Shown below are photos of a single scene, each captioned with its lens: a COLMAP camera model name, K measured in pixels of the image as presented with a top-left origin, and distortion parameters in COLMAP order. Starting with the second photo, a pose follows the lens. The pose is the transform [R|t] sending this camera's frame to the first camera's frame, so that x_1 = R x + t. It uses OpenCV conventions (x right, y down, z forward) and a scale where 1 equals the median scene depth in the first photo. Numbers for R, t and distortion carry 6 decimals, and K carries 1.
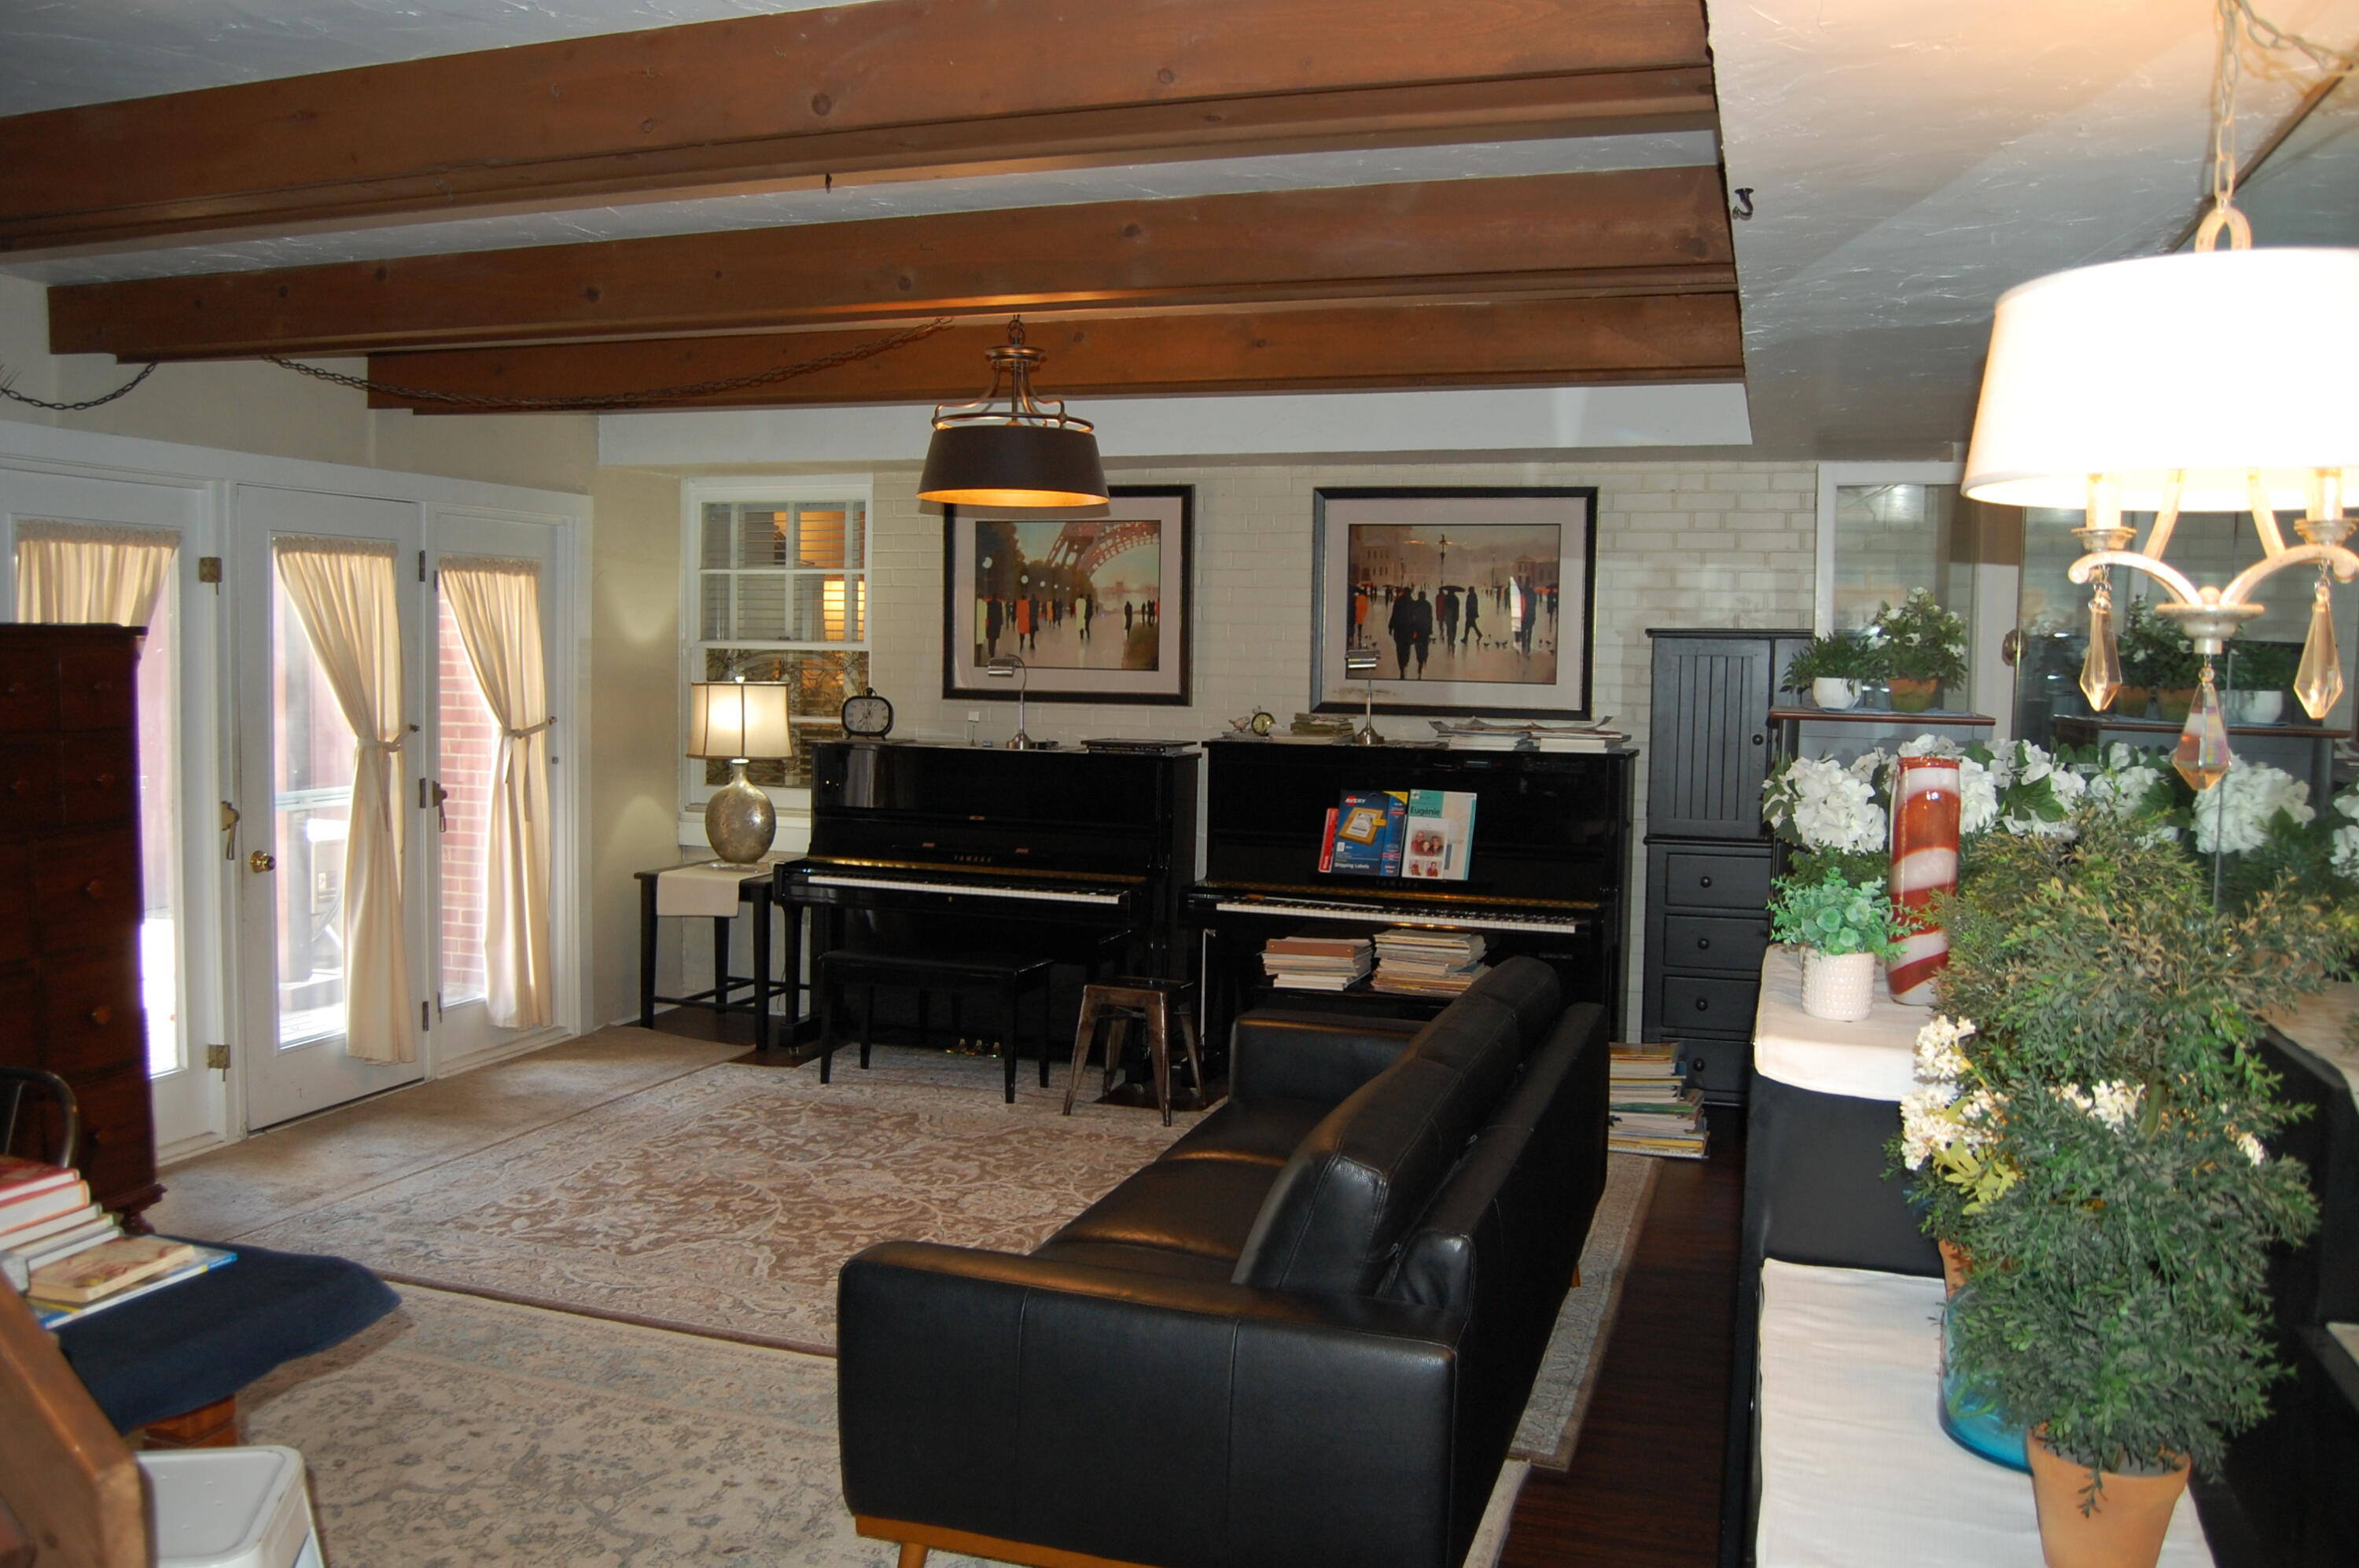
lens RADIAL K [[1857.4, 0, 1166.8], [0, 1857.4, 771.6], [0, 0, 1]] dist [-0.088958, 0.033043]
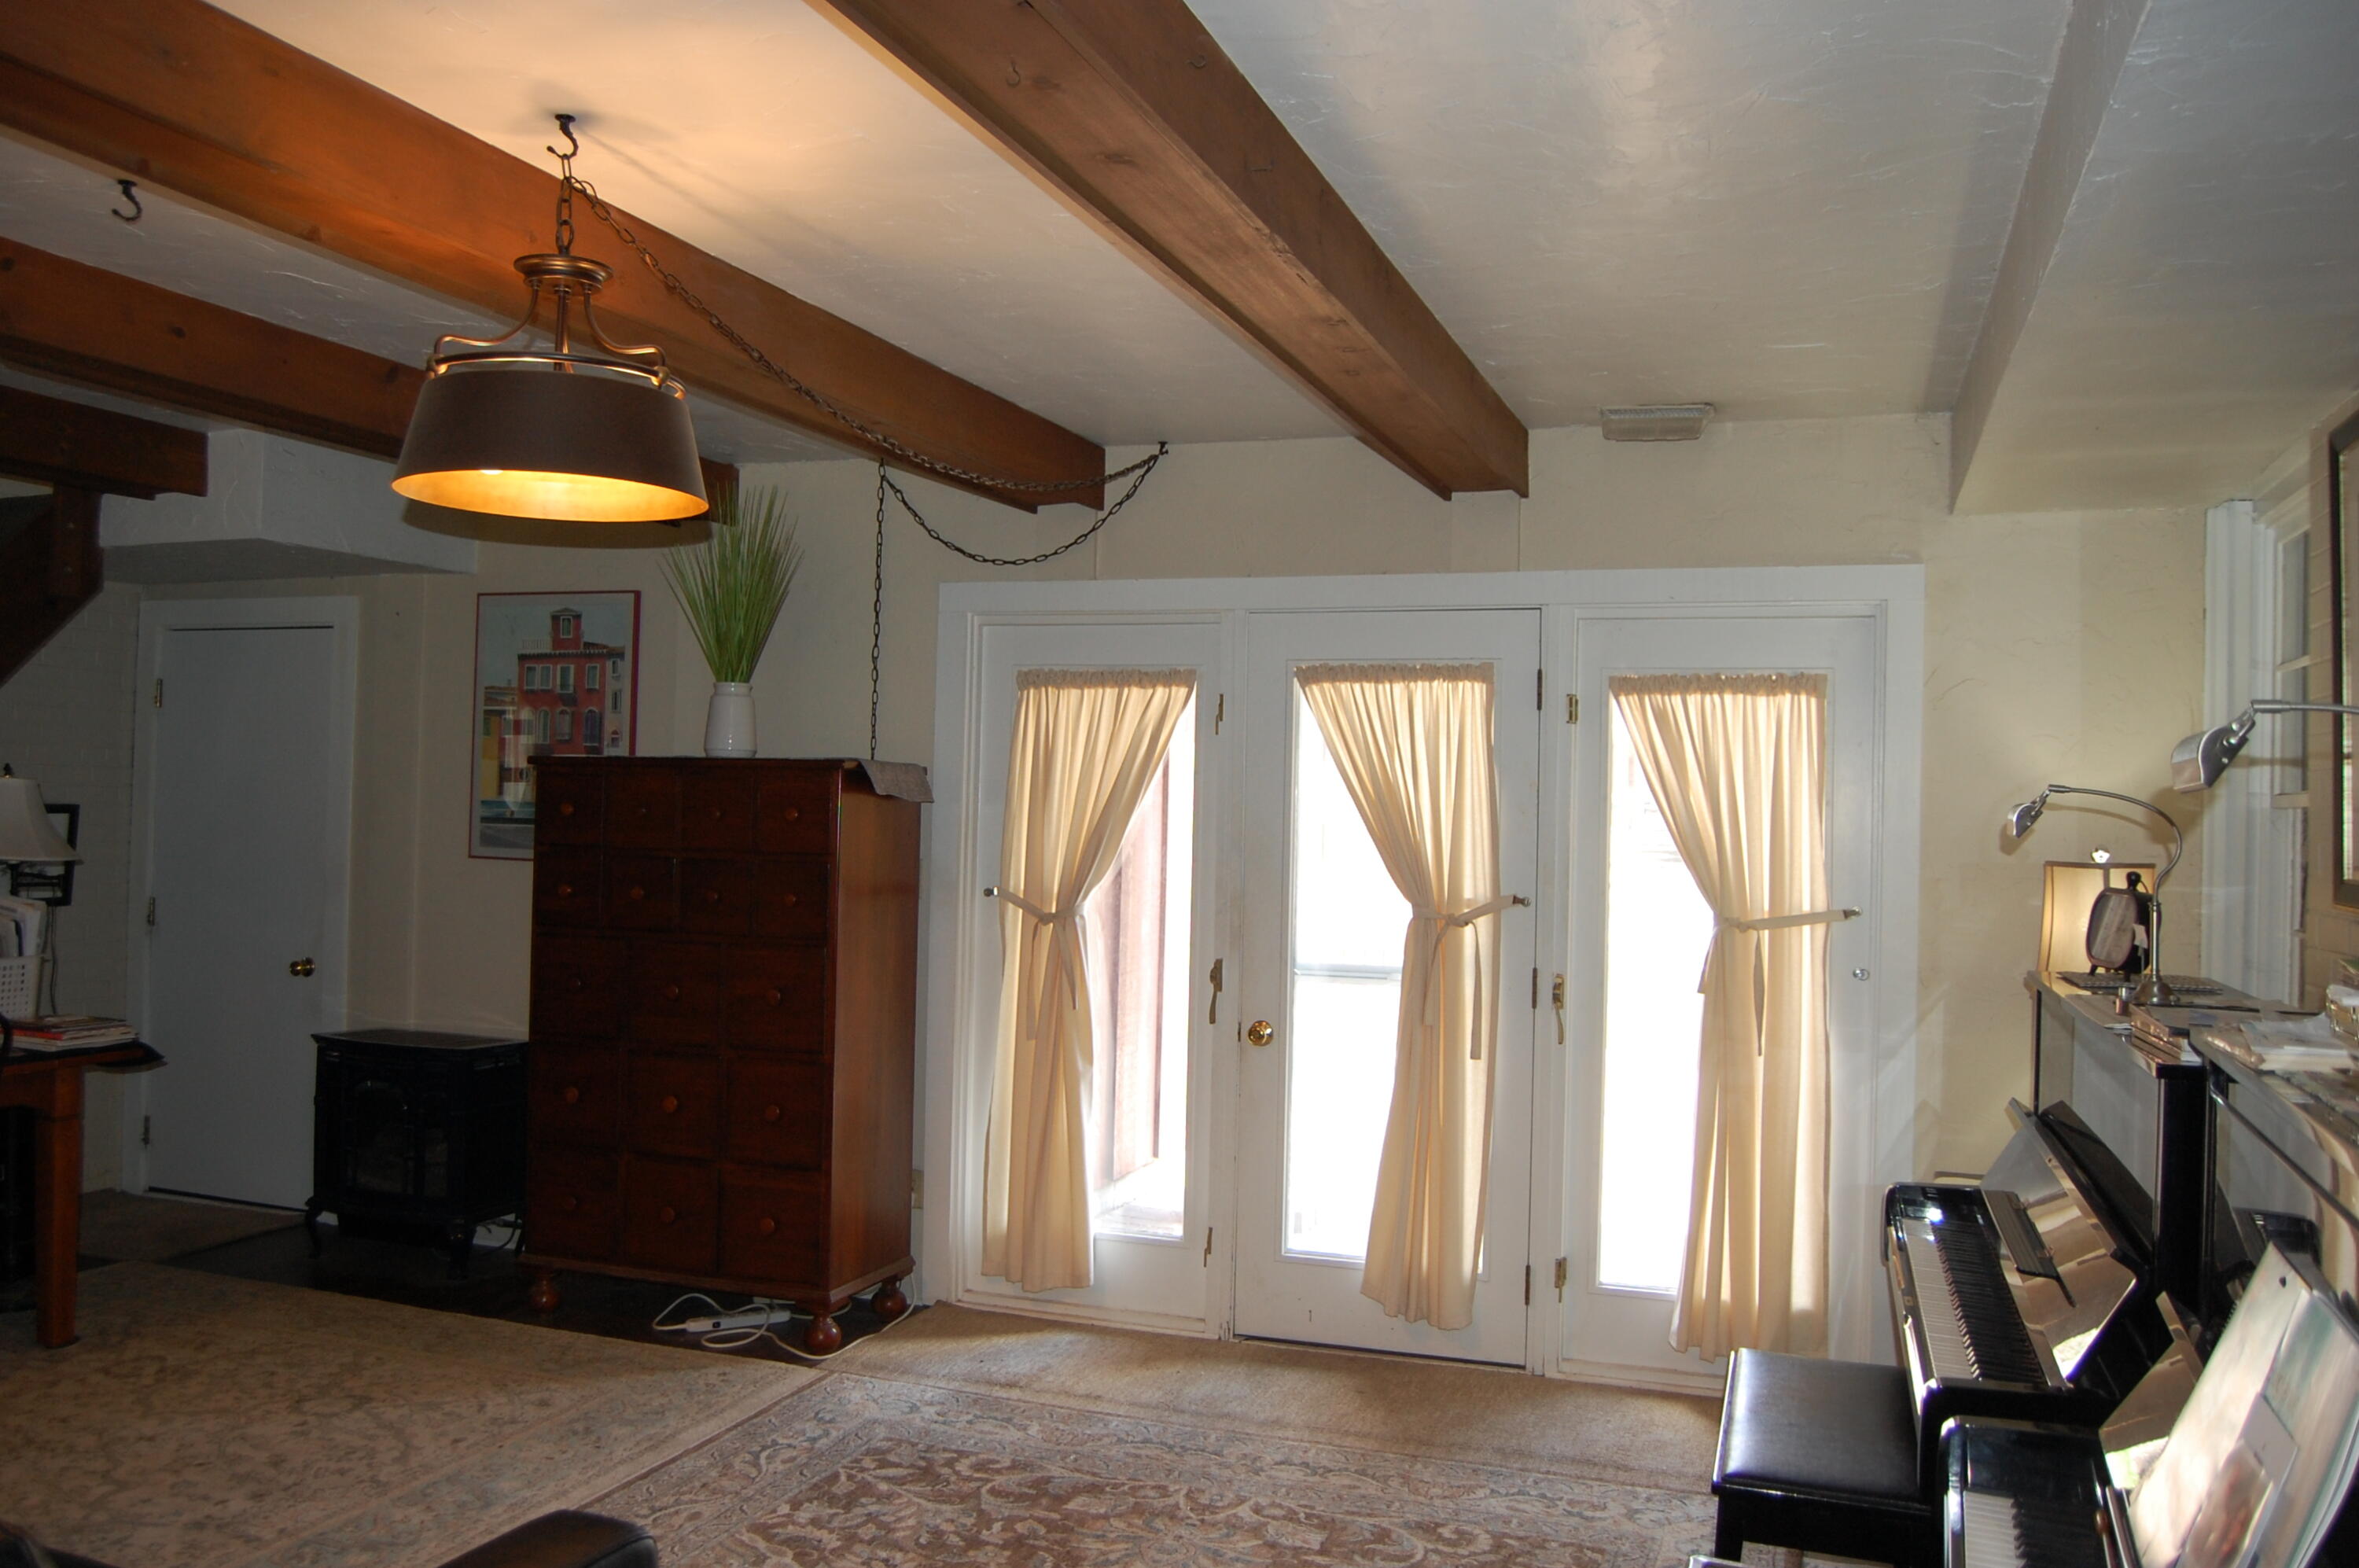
lens RADIAL K [[1875.6, 0, 1147.0], [0, 1875.6, 776.8], [0, 0, 1]] dist [-0.086992, 0.000619]
pose [[-0.018443, -0.038264, -0.999097, 0.375771], [-0.090061, 0.995269, -0.036454, -0.033143], [0.995765, 0.089308, -0.021802, 0.860308]]
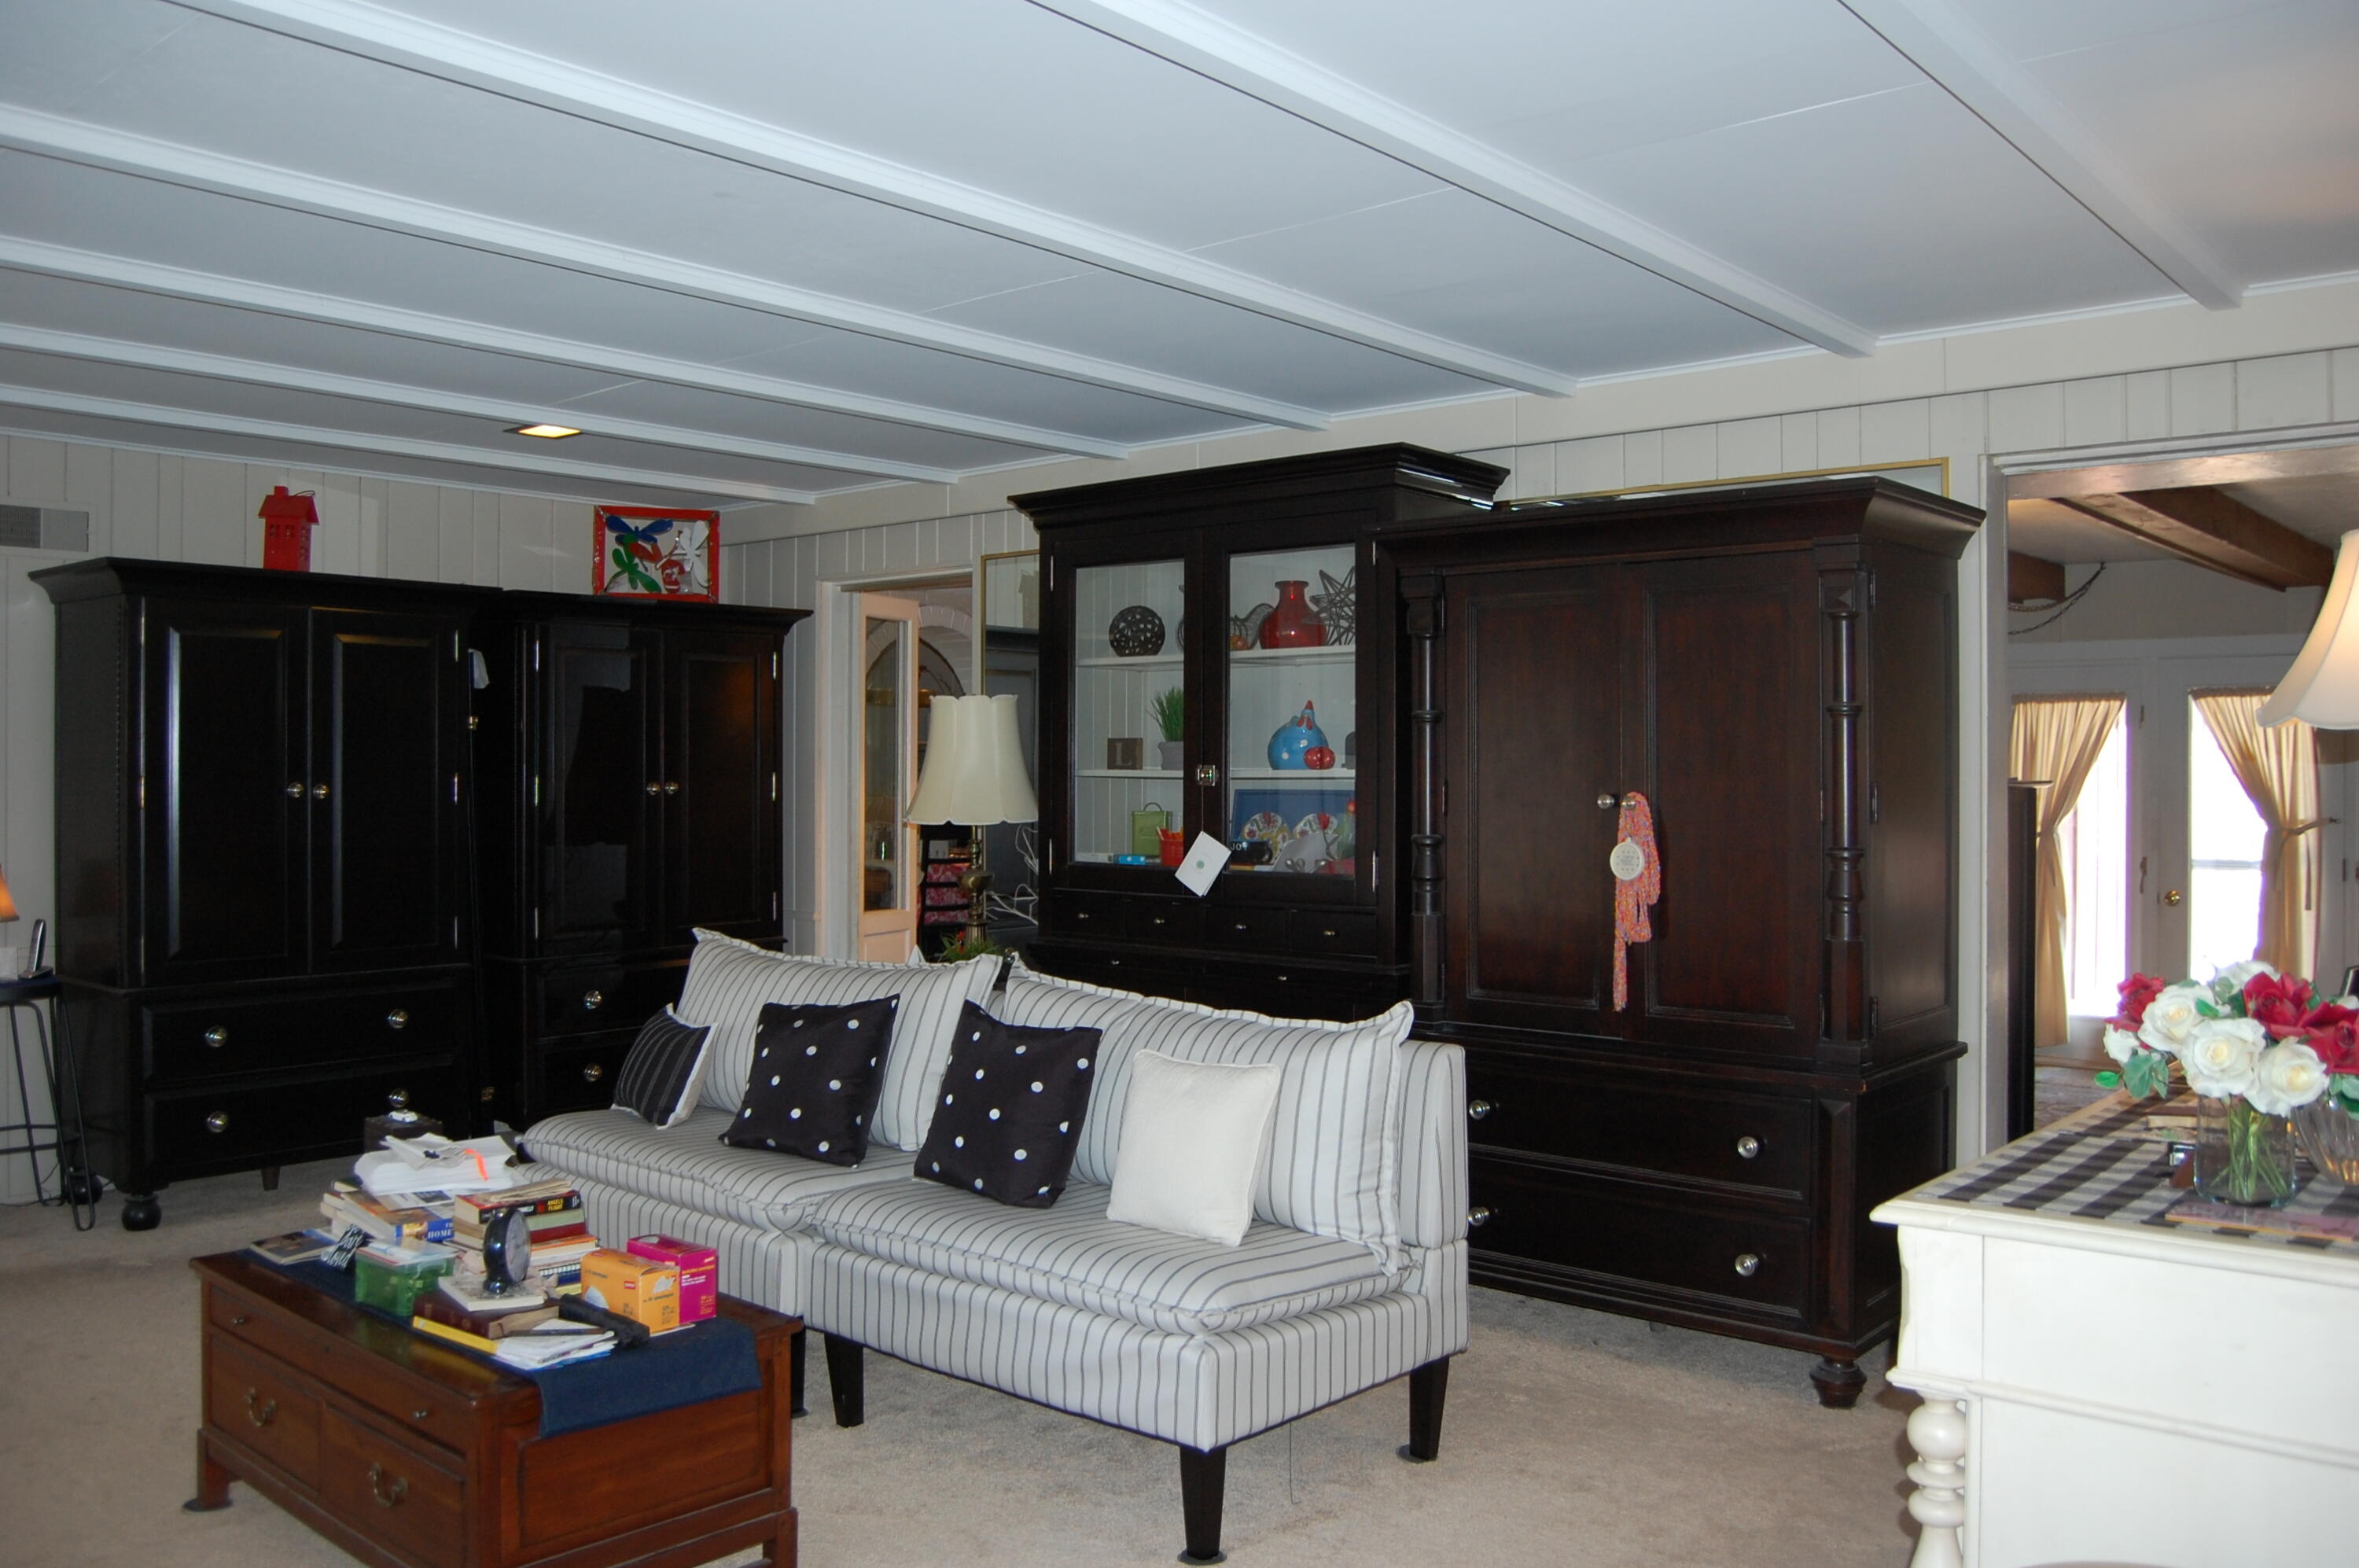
lens RADIAL K [[1887.4, 0, 1188.3], [0, 1887.4, 774.2], [0, 0, 1]] dist [-0.093671, 0.042413]
pose [[-0.382560, -0.018943, -0.923737, 1.141012], [-0.071316, 0.997412, 0.009081, -0.010286], [0.921174, 0.069351, -0.382921, 0.742175]]
